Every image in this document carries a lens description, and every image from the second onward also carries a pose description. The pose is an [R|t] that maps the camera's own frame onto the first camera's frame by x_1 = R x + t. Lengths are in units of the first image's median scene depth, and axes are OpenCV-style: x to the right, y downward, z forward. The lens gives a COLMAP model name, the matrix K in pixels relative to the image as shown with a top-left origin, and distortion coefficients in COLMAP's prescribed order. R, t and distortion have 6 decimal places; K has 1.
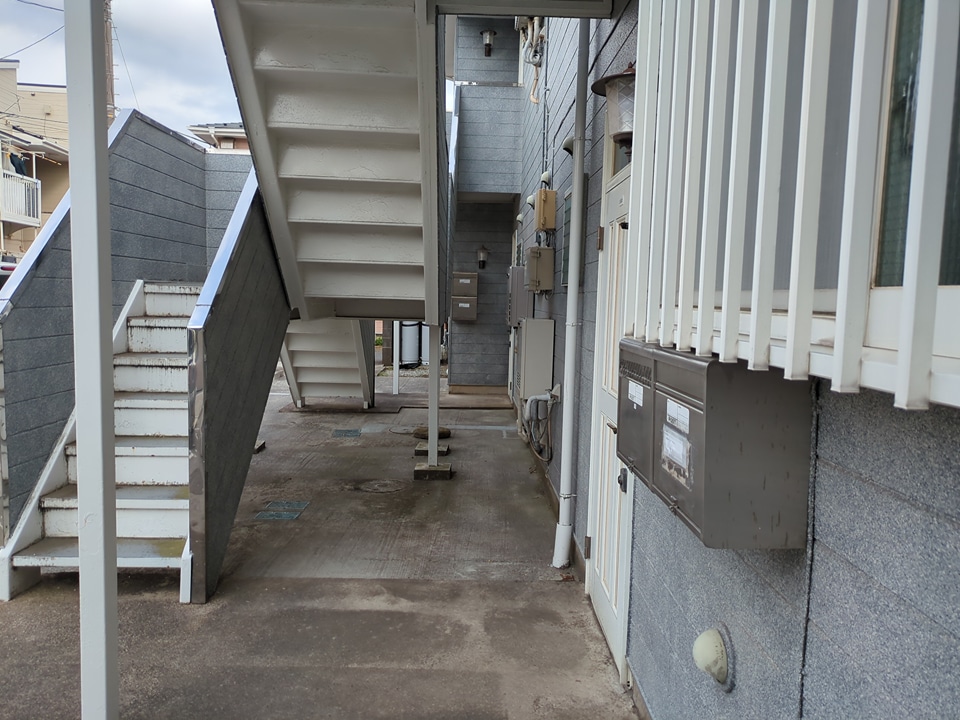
lens RADIAL K [[718.9, 0, 482.4], [0, 718.9, 360.8], [0, 0, 1]] dist [0.011941, -0.010443]
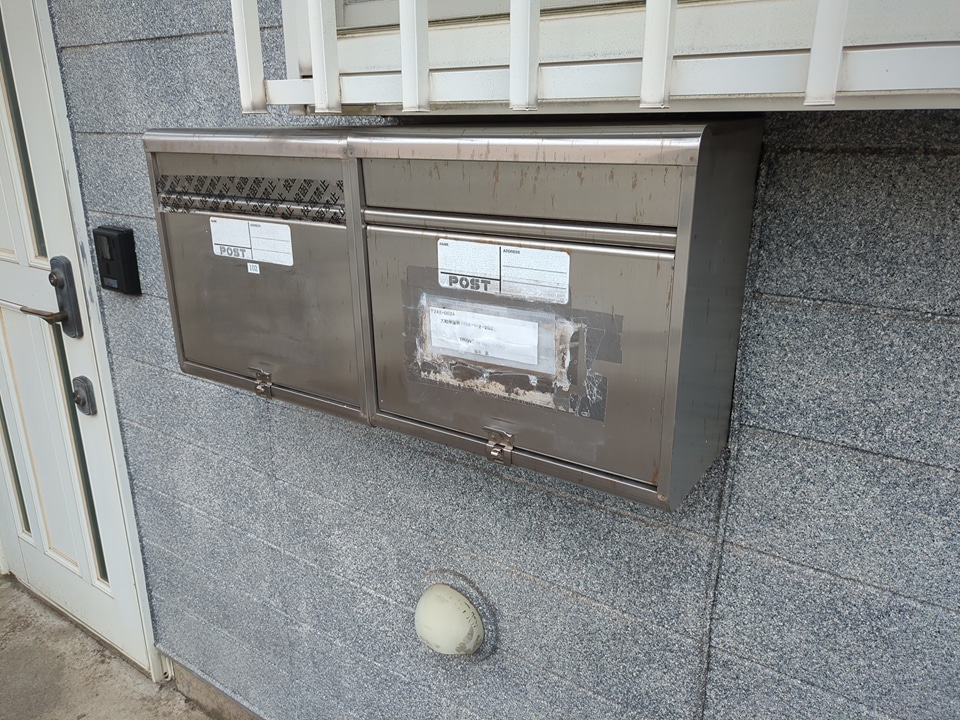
lens RADIAL K [[718.9, 0, 478.2], [0, 718.9, 364.5], [0, 0, 1]] dist [0.011941, -0.010443]
pose [[0.581200, -0.282924, 0.762995, -0.098714], [0.089097, 0.954103, 0.285919, -0.001079], [-0.808869, -0.098196, 0.579732, 0.622575]]
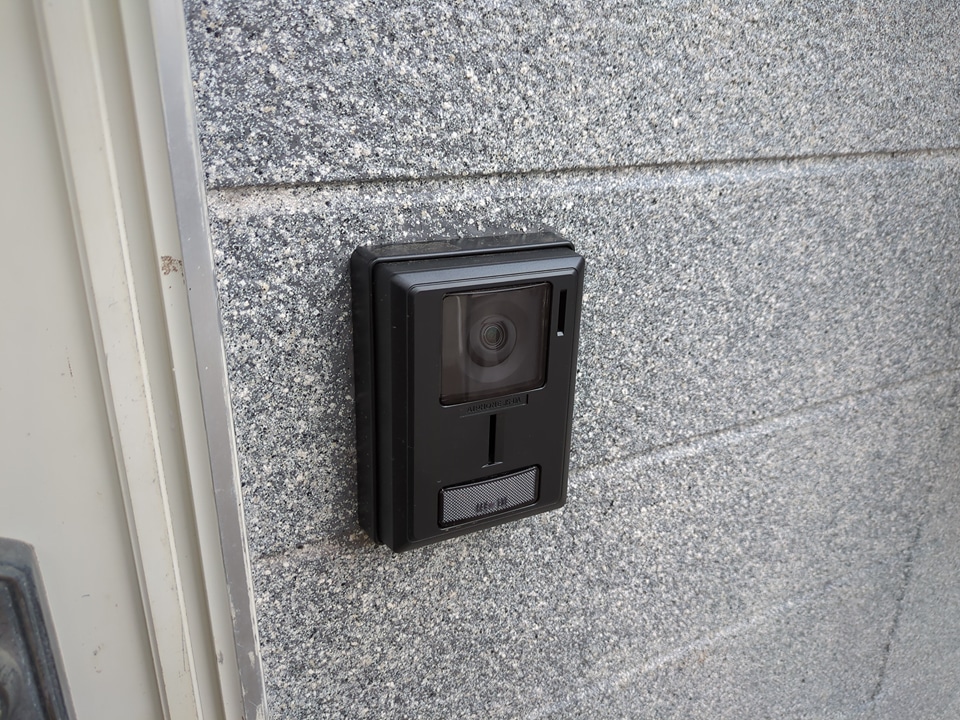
lens RADIAL K [[718.9, 0, 478.9], [0, 718.9, 359.6], [0, 0, 1]] dist [0.011941, -0.010443]
pose [[-0.450177, -0.344852, 0.823661, 0.105338], [0.065627, 0.907143, 0.415673, 0.001473], [-0.890524, 0.241181, -0.385743, 1.278637]]
